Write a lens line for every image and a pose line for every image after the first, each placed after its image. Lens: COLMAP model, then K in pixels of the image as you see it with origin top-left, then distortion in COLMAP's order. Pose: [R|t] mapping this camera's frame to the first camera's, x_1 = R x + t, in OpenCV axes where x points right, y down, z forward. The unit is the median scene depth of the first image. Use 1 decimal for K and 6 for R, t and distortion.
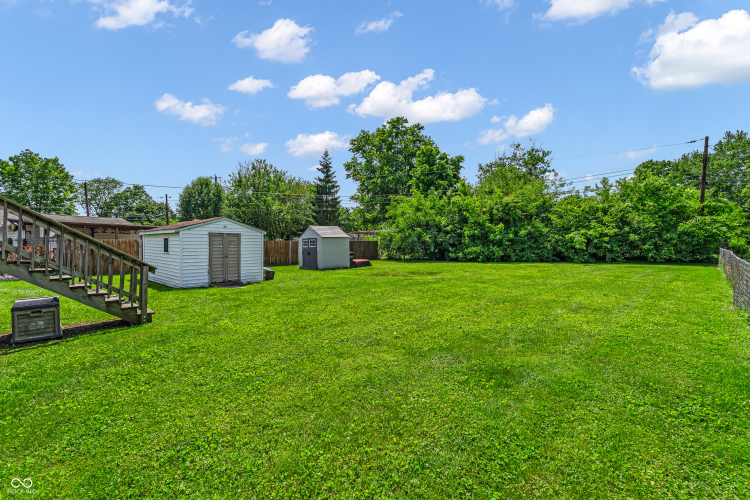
lens RADIAL K [[329.1, 0, 376.7], [0, 329.1, 248.5], [0, 0, 1]] dist [-0.002277, -0.000570]
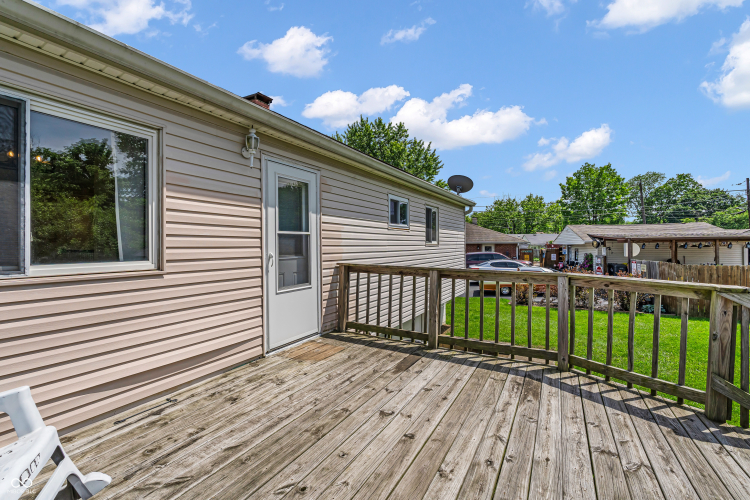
lens RADIAL K [[329.1, 0, 376.7], [0, 329.1, 248.5], [0, 0, 1]] dist [-0.002277, -0.000570]
pose [[0.209730, 0.006742, -0.977736, -0.113160], [0.010480, 0.999903, 0.009143, -0.026792], [0.977703, -0.012165, 0.209639, 0.061581]]
